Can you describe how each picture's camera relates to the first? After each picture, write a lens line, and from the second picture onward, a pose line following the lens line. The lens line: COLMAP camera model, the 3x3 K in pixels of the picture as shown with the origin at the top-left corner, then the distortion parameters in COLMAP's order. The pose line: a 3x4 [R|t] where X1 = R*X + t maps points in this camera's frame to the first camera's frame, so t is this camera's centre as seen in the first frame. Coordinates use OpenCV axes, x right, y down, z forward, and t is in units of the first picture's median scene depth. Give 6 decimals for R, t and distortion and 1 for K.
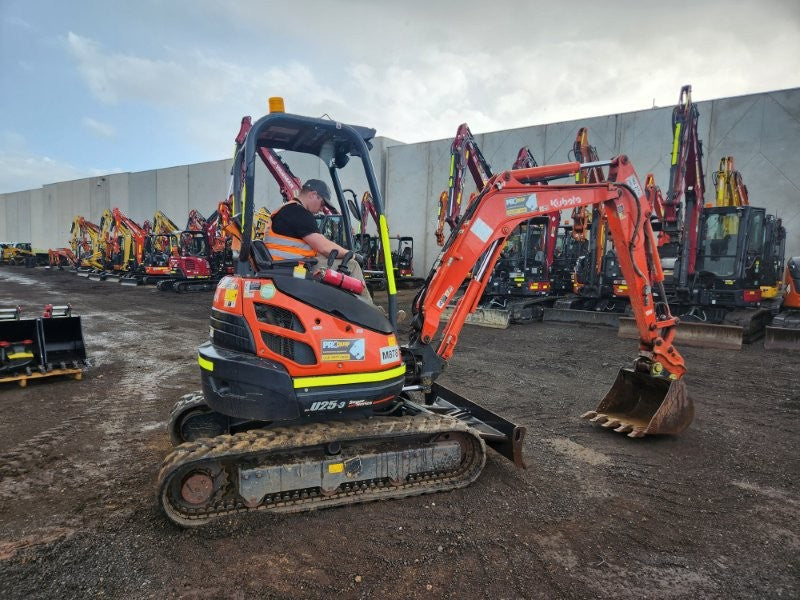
lens RADIAL K [[550.9, 0, 397.2], [0, 550.9, 297.4], [0, 0, 1]] dist [0.079412, -0.069513]
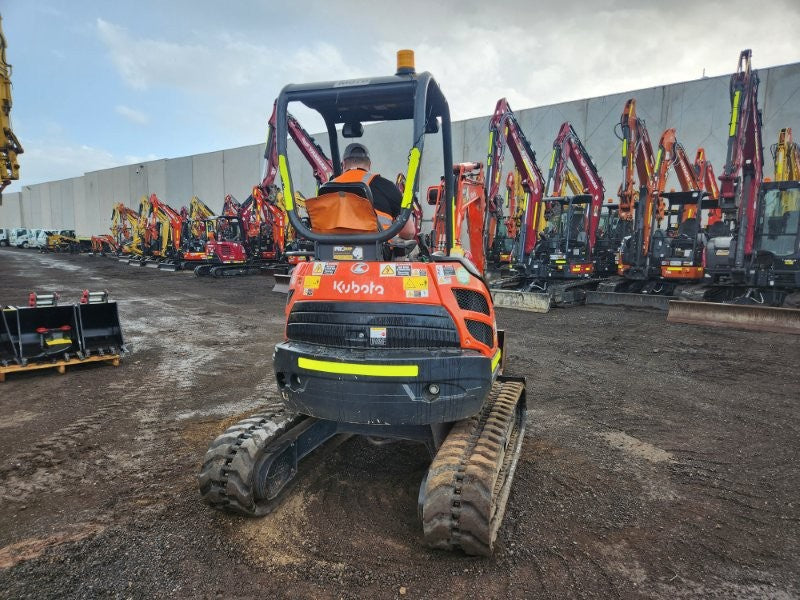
lens RADIAL K [[545.4, 0, 399.9], [0, 545.4, 299.8], [0, 0, 1]] dist [0.075740, -0.064239]
pose [[0.998485, -0.005021, -0.054791, -0.006205], [0.006911, 0.999385, 0.034366, -0.000601], [0.054585, -0.034692, 0.997906, 0.031651]]
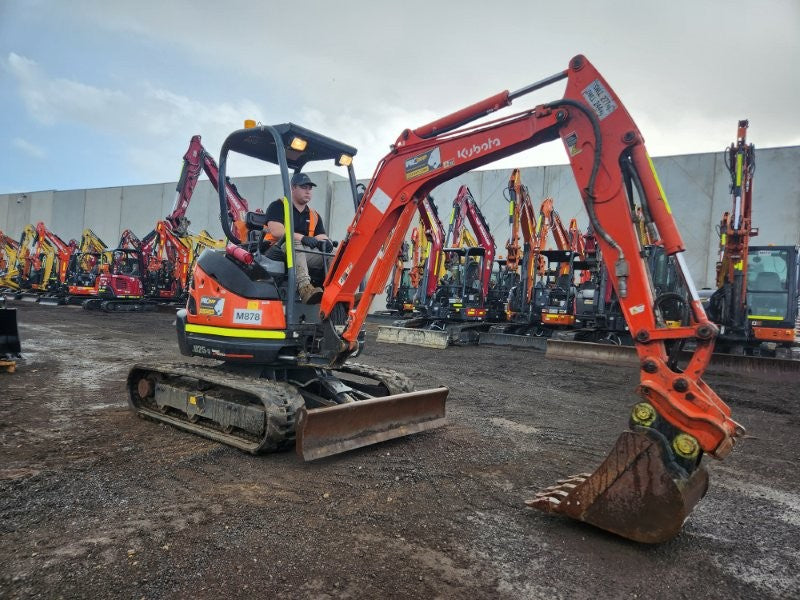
lens RADIAL K [[558.1, 0, 409.8], [0, 558.1, 301.2], [0, 0, 1]] dist [0.086560, -0.079982]
pose [[0.989317, 0.040631, 0.140005, -0.021612], [-0.028624, 0.995821, -0.086730, 0.057831], [-0.142944, 0.081796, 0.986345, -0.046981]]
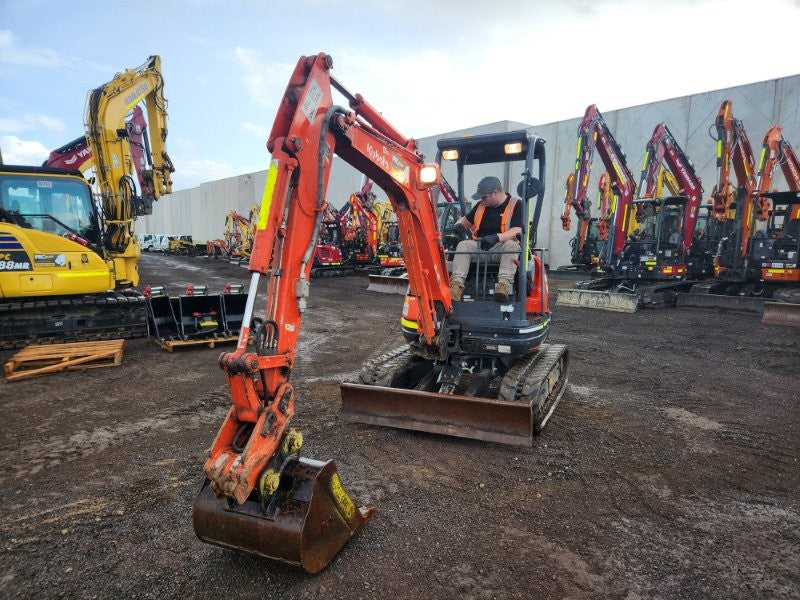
lens RADIAL K [[568.8, 0, 381.6], [0, 568.8, 305.8], [0, 0, 1]] dist [0.085733, -0.076720]
pose [[0.971614, 0.013138, -0.236206, 0.003793], [-0.005564, 0.999450, 0.032702, 0.012158], [0.236506, -0.030460, 0.971153, -0.093336]]
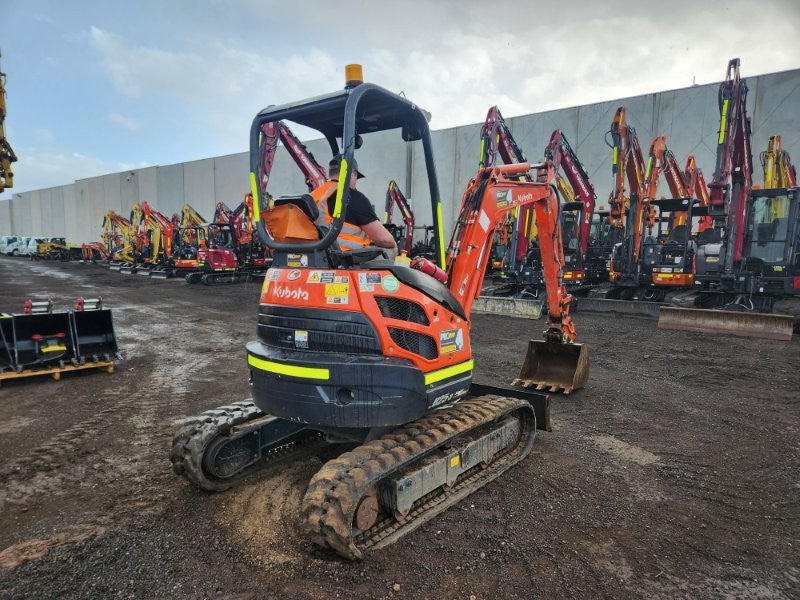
lens RADIAL K [[550.6, 0, 393.2], [0, 550.6, 305.1], [0, 0, 1]] dist [0.069273, -0.061111]
pose [[0.998642, -0.006667, -0.051668, -0.006615], [0.008252, 0.999500, 0.030532, -0.000110], [0.051439, -0.030917, 0.998197, 0.021111]]
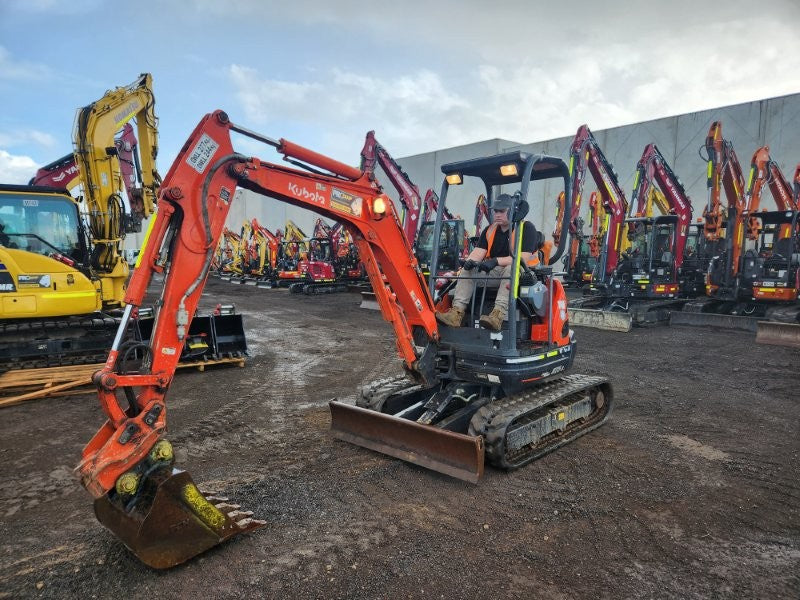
lens RADIAL K [[566.0, 0, 386.2], [0, 566.0, 301.5], [0, 0, 1]] dist [0.082278, -0.073603]
pose [[0.976994, 0.004104, -0.213225, -0.004787], [-0.003468, 0.999988, 0.003353, 0.000857], [0.213237, -0.002536, 0.976997, -0.077793]]
